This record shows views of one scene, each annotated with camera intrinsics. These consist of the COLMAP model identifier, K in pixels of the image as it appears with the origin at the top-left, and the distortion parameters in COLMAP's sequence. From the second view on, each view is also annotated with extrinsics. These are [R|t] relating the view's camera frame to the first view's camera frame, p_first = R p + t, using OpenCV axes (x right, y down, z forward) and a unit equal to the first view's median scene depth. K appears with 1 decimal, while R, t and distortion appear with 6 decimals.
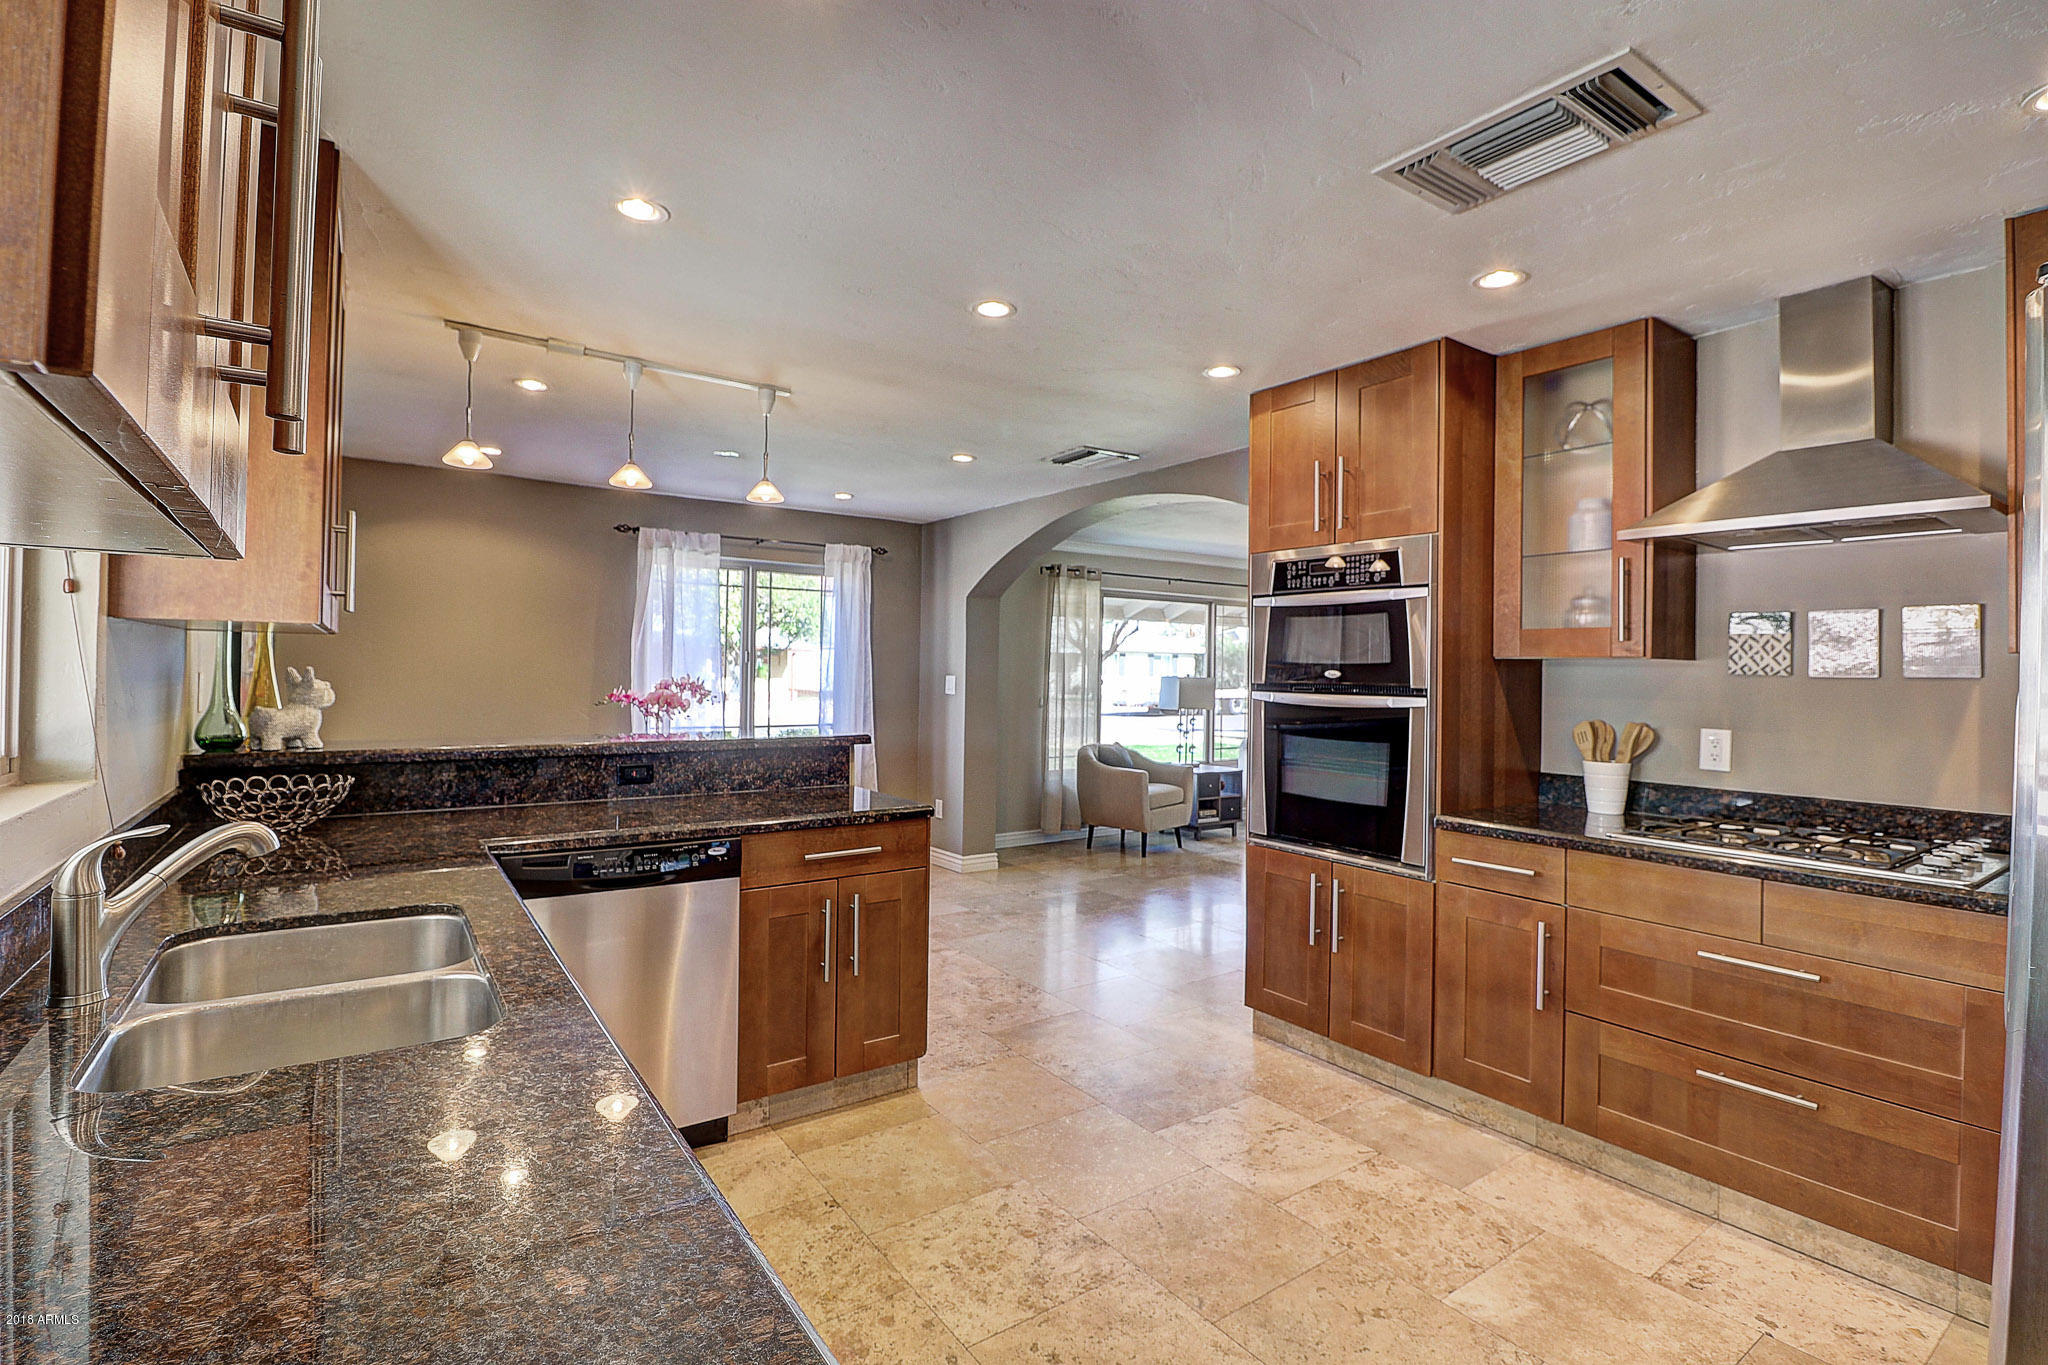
lens RADIAL K [[948.5, 0, 1036.2], [0, 948.5, 665.9], [0, 0, 1]] dist [0.001509, -0.014615]
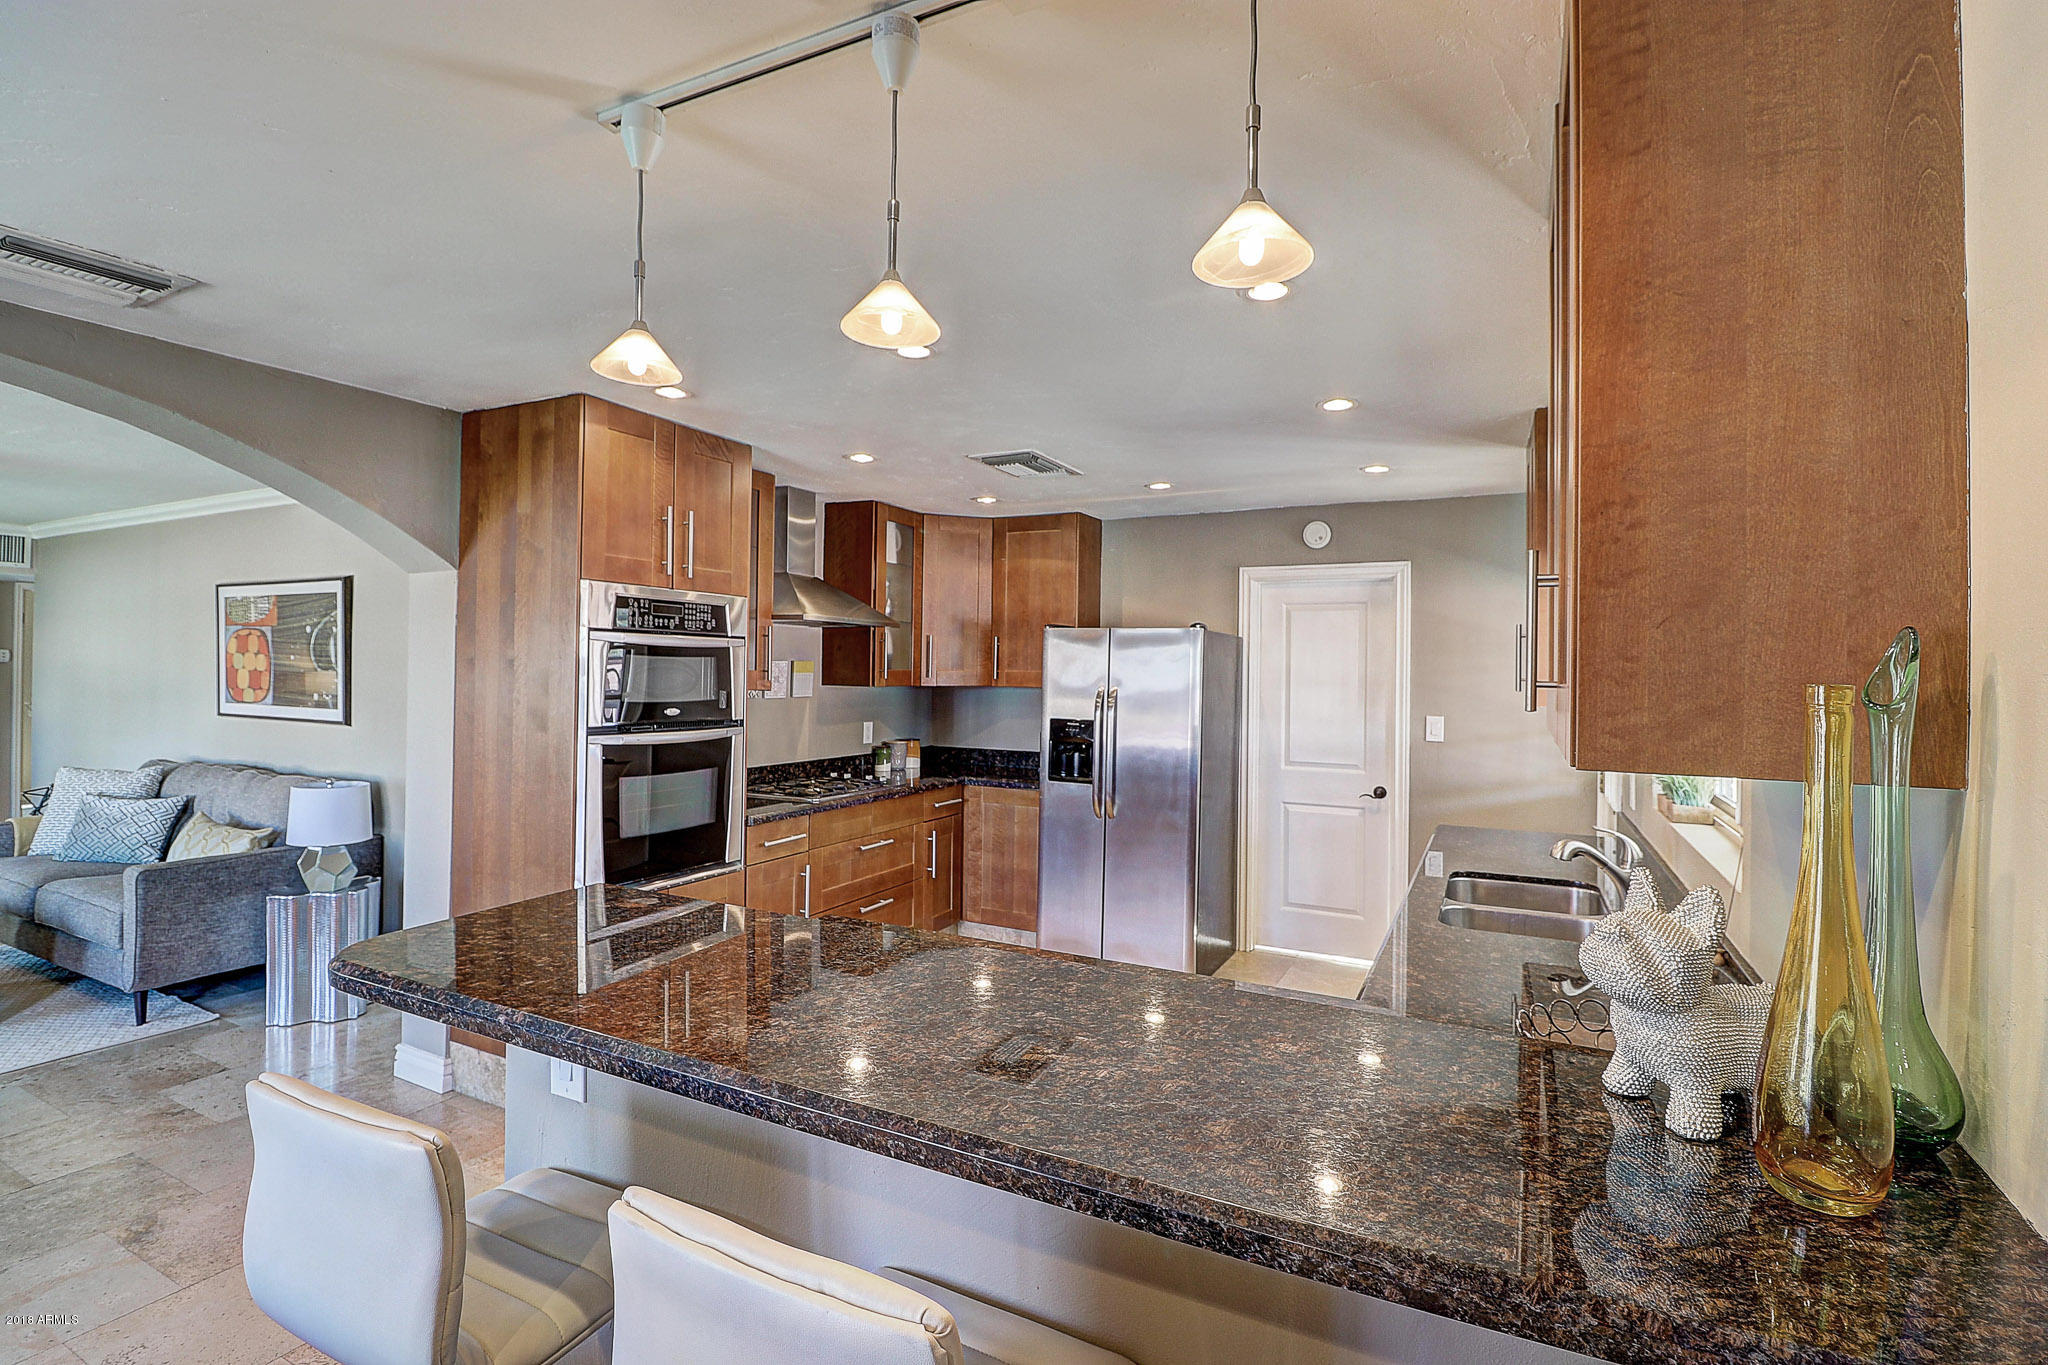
lens RADIAL K [[948.5, 0, 1036.2], [0, 948.5, 665.9], [0, 0, 1]] dist [0.001509, -0.014615]
pose [[-0.467044, -0.021214, 0.883979, -0.793160], [-0.032364, 0.999452, 0.006886, -0.061331], [-0.883641, -0.025393, -0.467475, 1.103715]]
